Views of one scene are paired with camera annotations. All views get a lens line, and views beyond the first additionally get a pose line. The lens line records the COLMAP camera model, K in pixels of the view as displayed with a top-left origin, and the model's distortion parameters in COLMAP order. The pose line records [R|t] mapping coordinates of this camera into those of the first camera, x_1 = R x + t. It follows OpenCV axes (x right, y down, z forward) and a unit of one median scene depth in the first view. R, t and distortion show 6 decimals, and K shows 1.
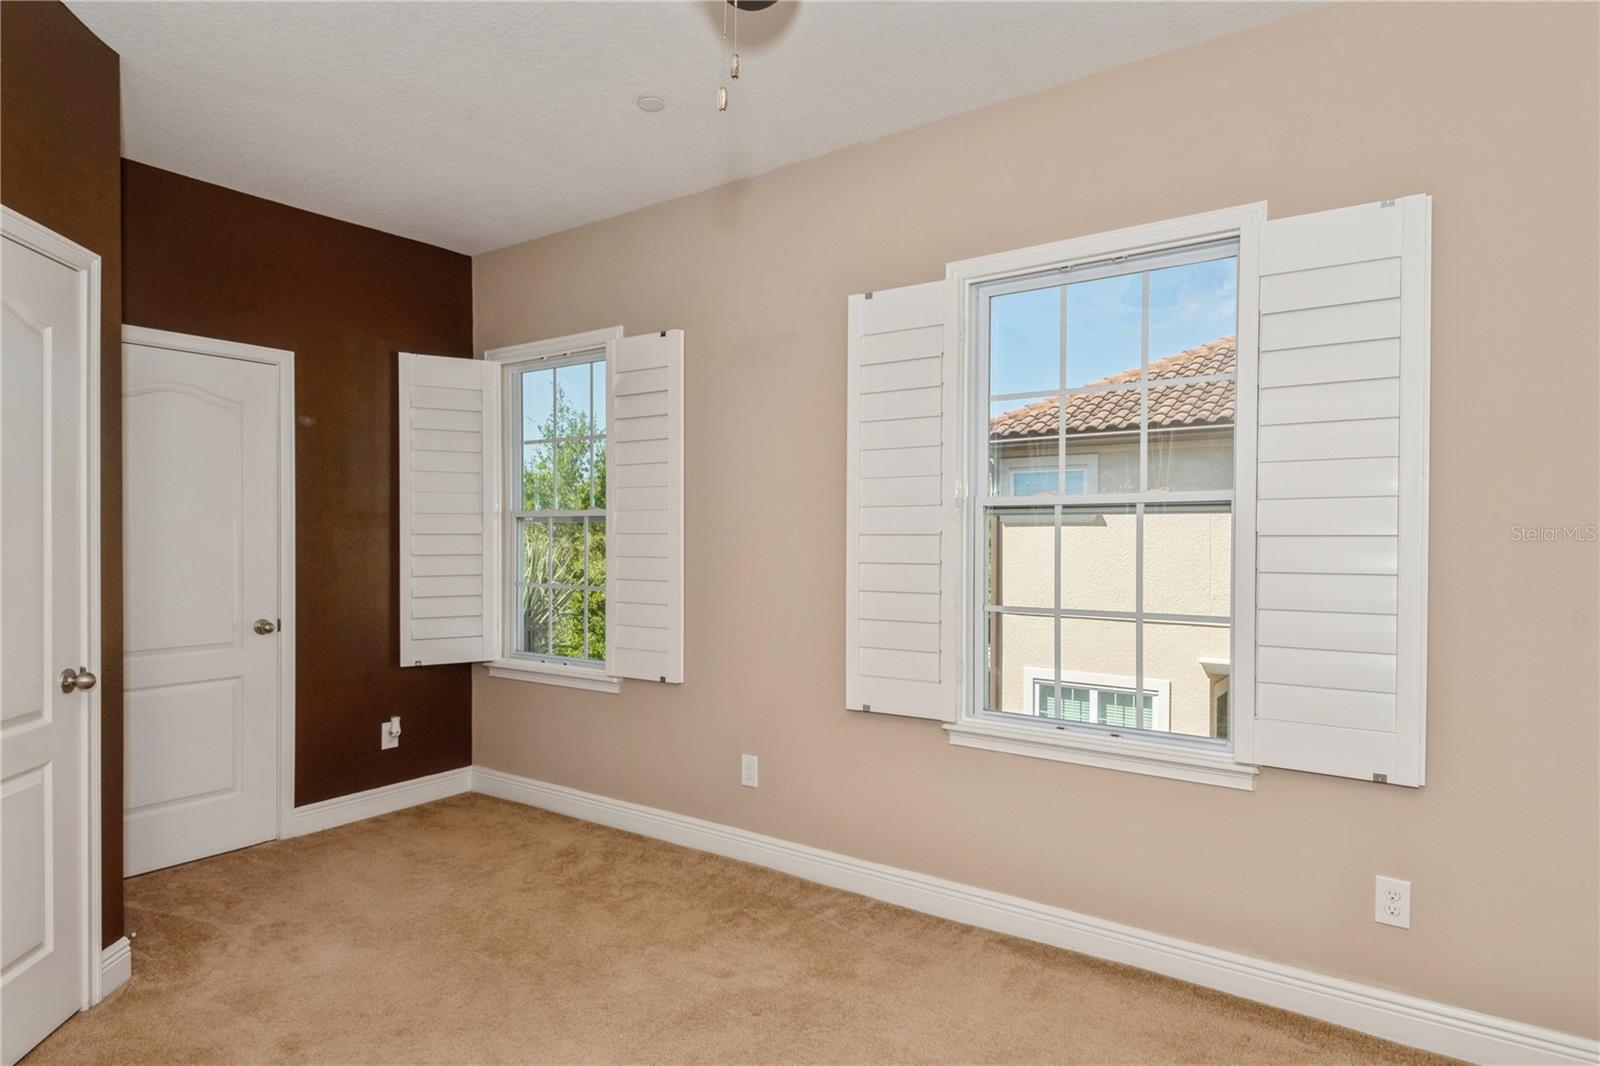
lens RADIAL K [[903.5, 0, 800.0], [0, 903.5, 533.0], [0, 0, 1]] dist [0.034257, -0.032370]
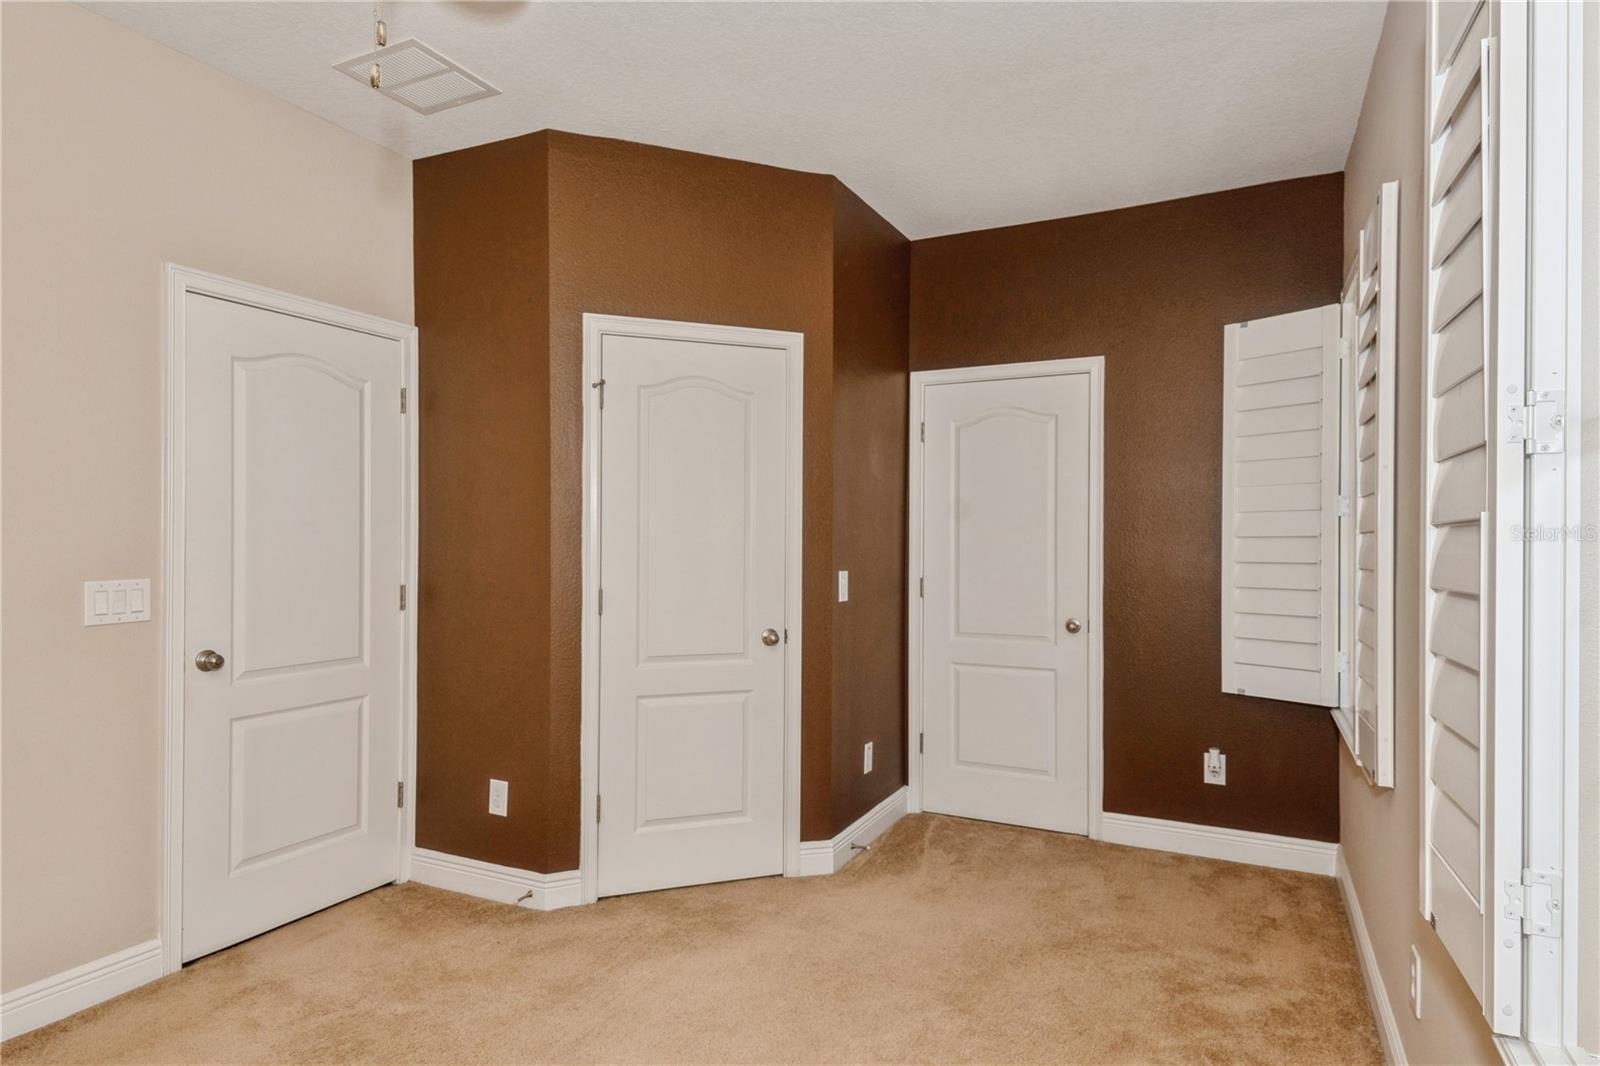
lens RADIAL K [[903.5, 0, 800.0], [0, 903.5, 533.0], [0, 0, 1]] dist [0.034257, -0.032370]
pose [[0.150656, -0.007480, -0.988558, 0.374917], [-0.003122, 0.999963, -0.008042, 0.005433], [0.988581, 0.004298, 0.150627, 0.511205]]
